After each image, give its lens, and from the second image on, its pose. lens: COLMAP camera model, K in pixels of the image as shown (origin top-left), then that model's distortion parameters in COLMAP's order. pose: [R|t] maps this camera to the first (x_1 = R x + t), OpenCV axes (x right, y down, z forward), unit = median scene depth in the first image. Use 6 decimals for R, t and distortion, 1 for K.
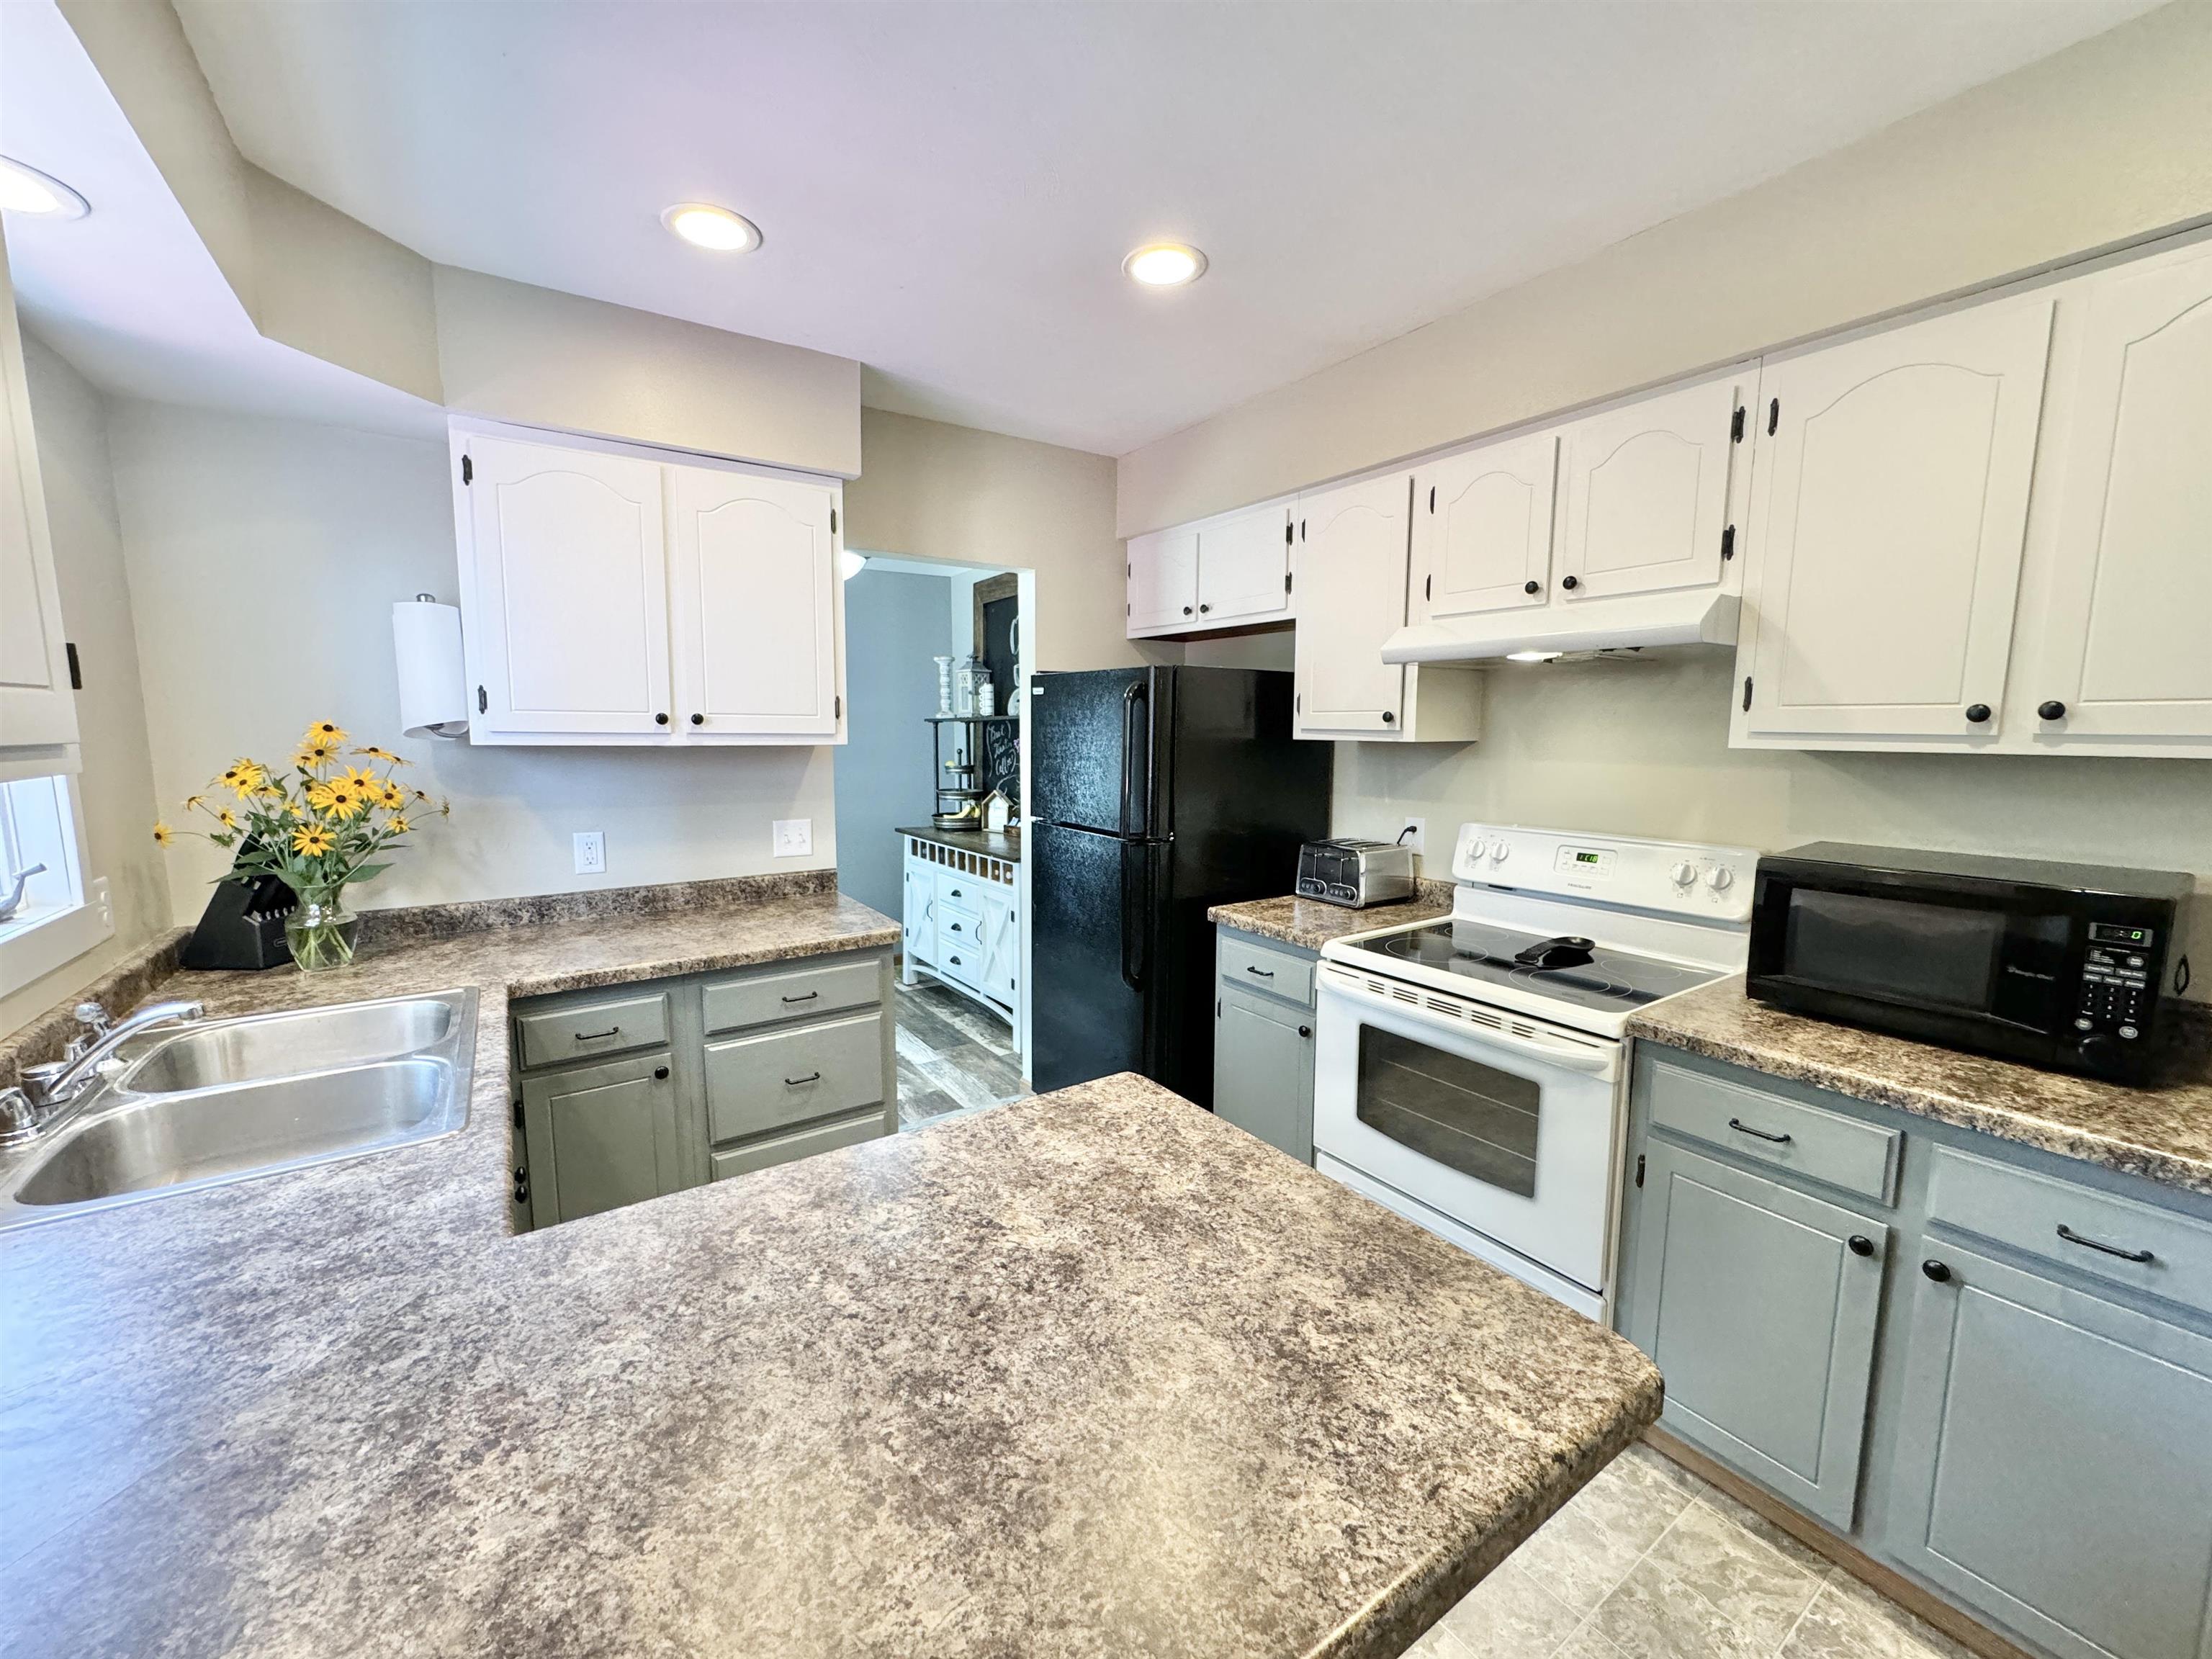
lens RADIAL K [[880.3, 0, 1106.0], [0, 880.3, 829.5], [0, 0, 1]] dist [-0.001429, 0.000076]
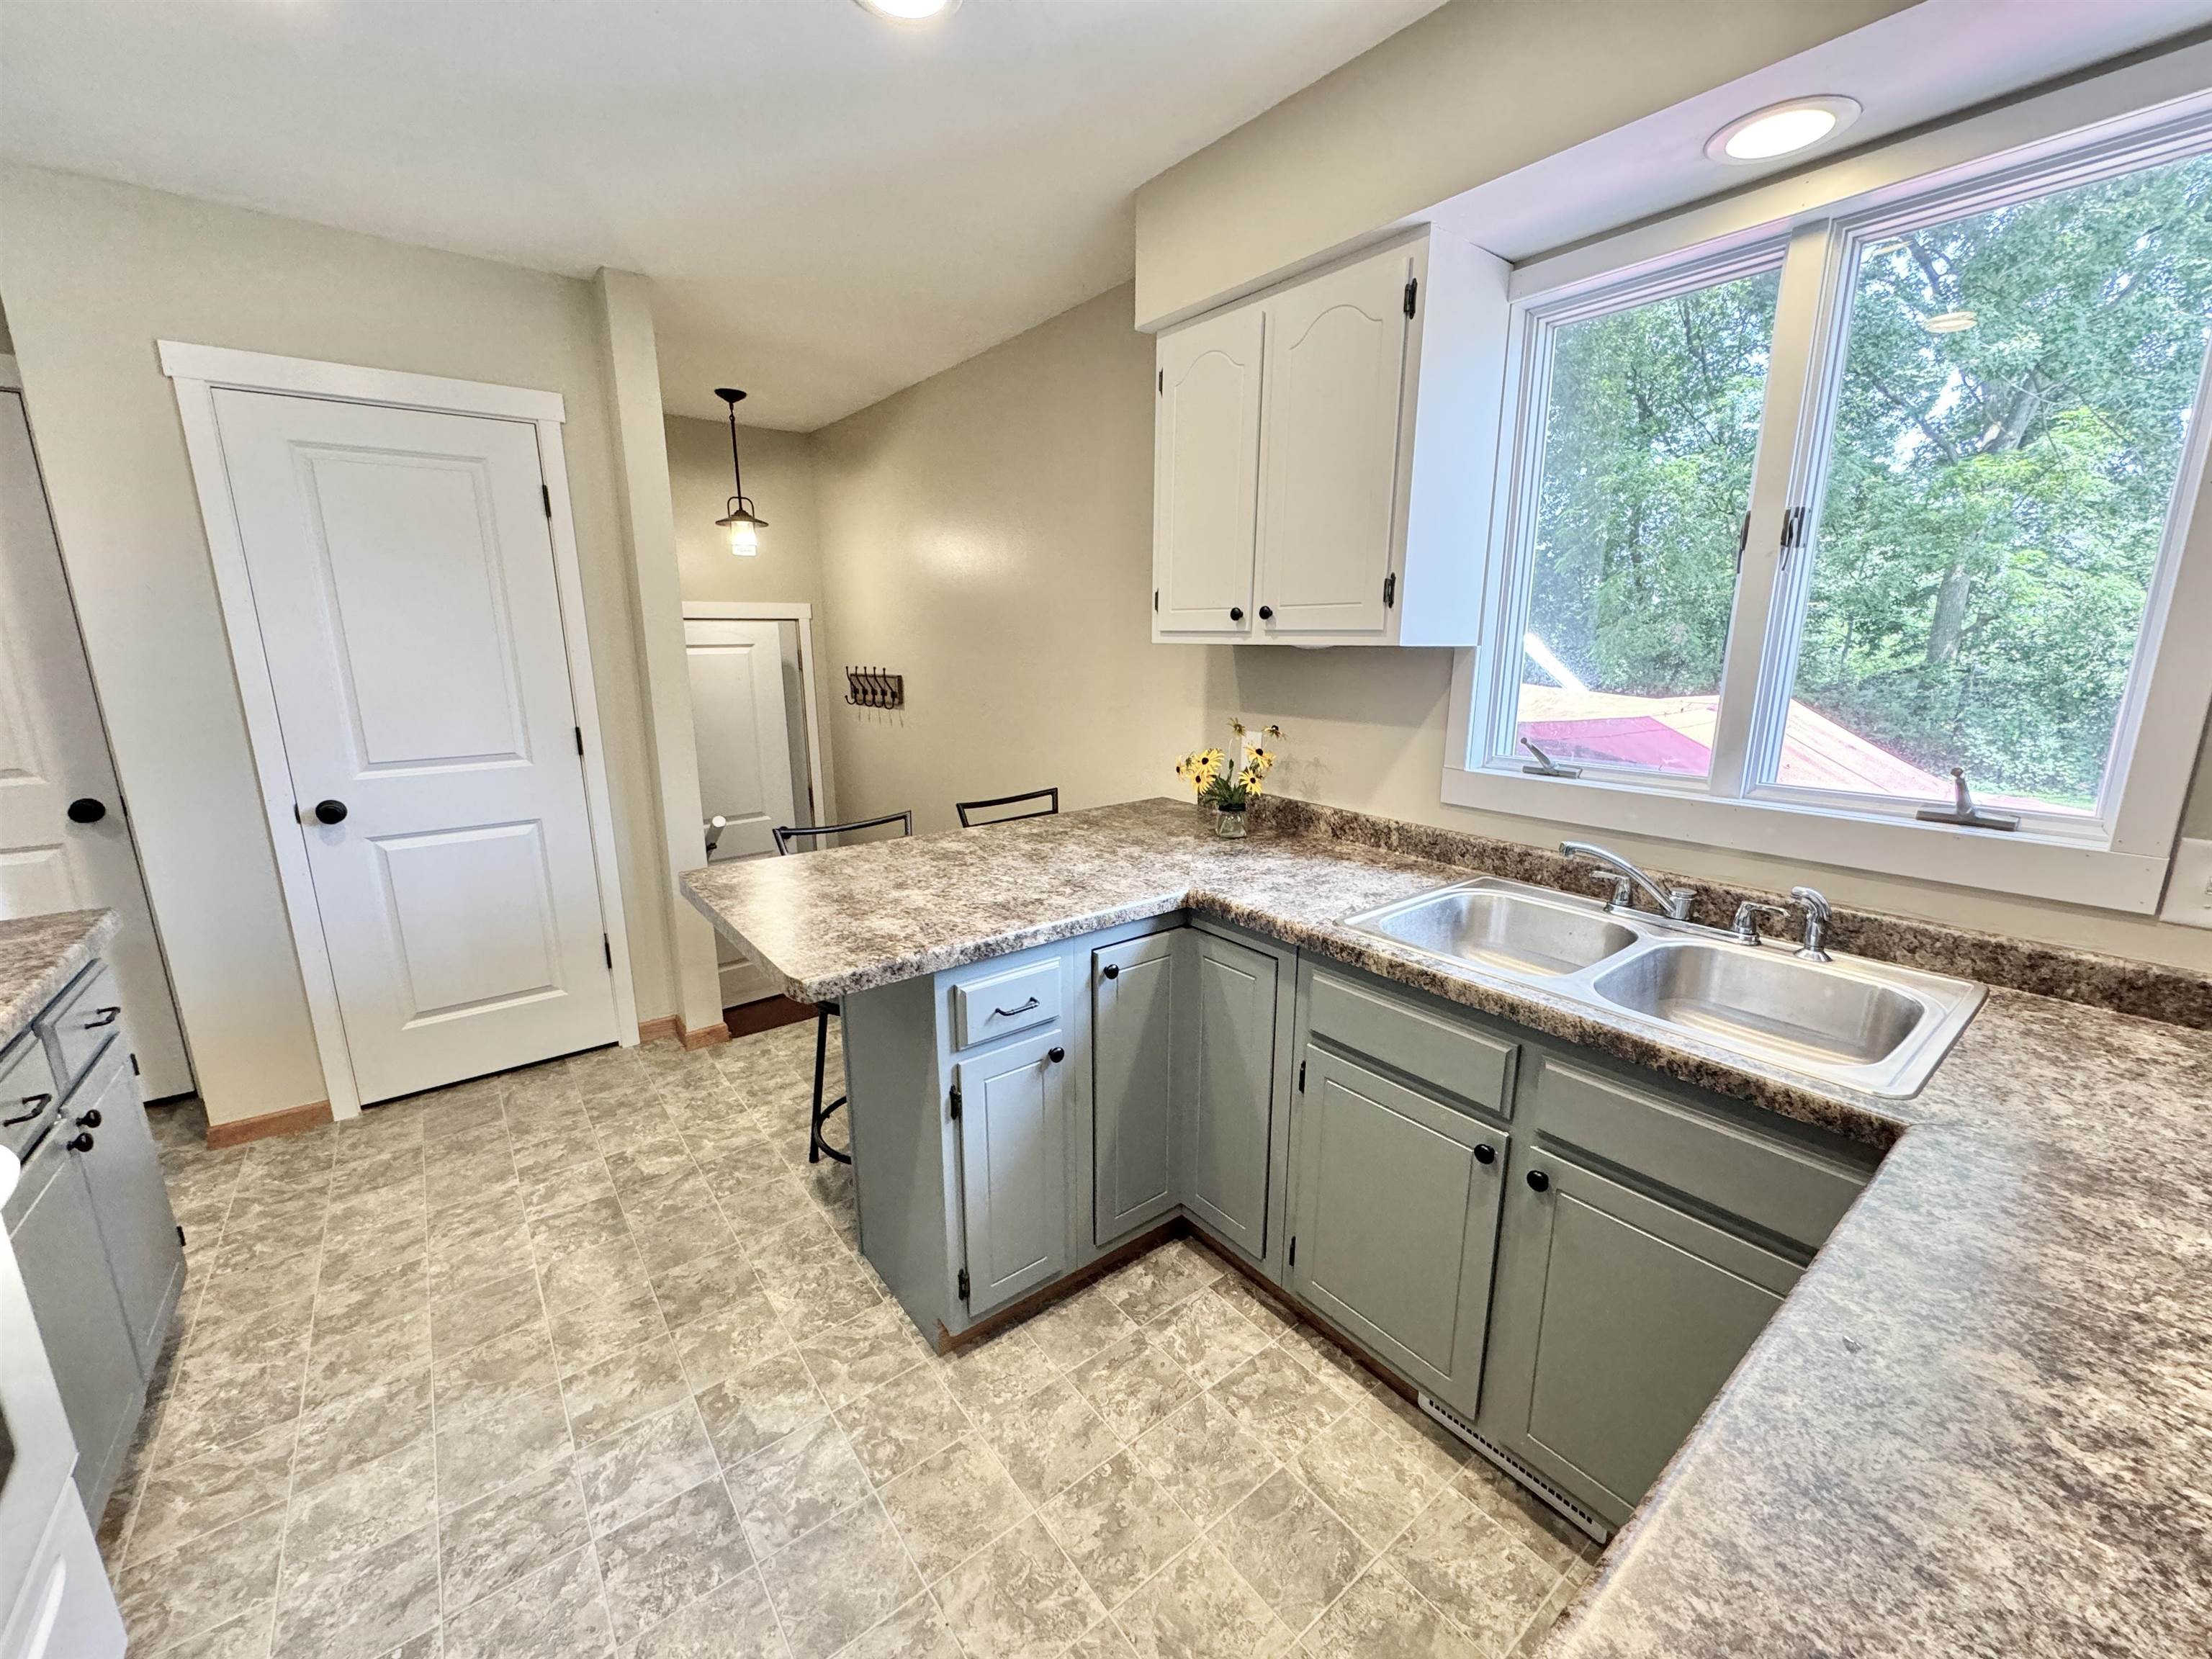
lens RADIAL K [[879.0, 0, 1106.0], [0, 879.0, 829.5], [0, 0, 1]] dist [-0.003624, 0.000040]
pose [[-0.997839, 0.015377, -0.063883, -0.176085], [-0.006847, 0.942606, 0.333838, -0.144535], [0.065350, 0.333554, -0.940463, 1.302640]]
